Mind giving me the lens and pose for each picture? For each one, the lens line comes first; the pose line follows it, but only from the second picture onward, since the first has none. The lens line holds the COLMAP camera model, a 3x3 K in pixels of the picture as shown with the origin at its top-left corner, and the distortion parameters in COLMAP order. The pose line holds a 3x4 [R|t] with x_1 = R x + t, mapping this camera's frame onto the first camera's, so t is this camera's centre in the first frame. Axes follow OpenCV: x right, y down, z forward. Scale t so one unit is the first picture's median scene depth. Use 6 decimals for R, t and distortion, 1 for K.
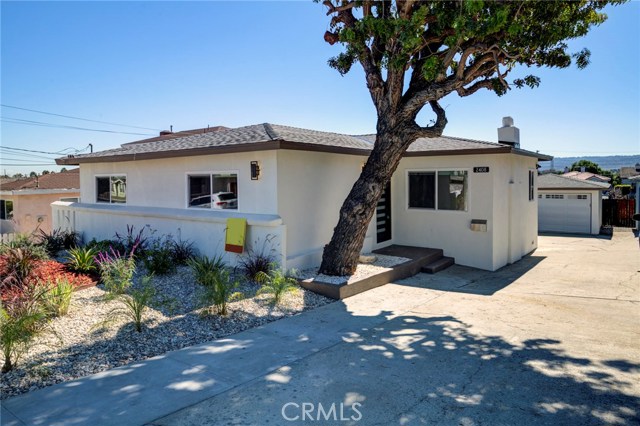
lens RADIAL K [[414.8, 0, 321.4], [0, 414.8, 196.0], [0, 0, 1]] dist [-0.003857, -0.001986]
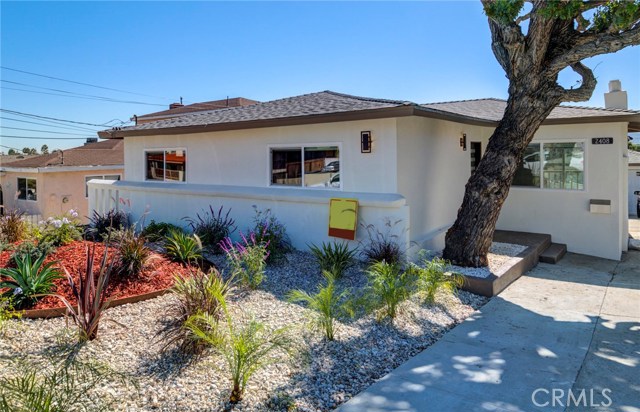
lens RADIAL K [[445.1, 0, 295.9], [0, 445.1, 161.9], [0, 0, 1]] dist [0.007115, -0.001332]
pose [[0.999348, -0.003278, -0.035944, -0.250444], [0.002273, 0.999606, -0.027984, 0.004620], [0.036021, 0.027884, 0.998962, 0.073311]]
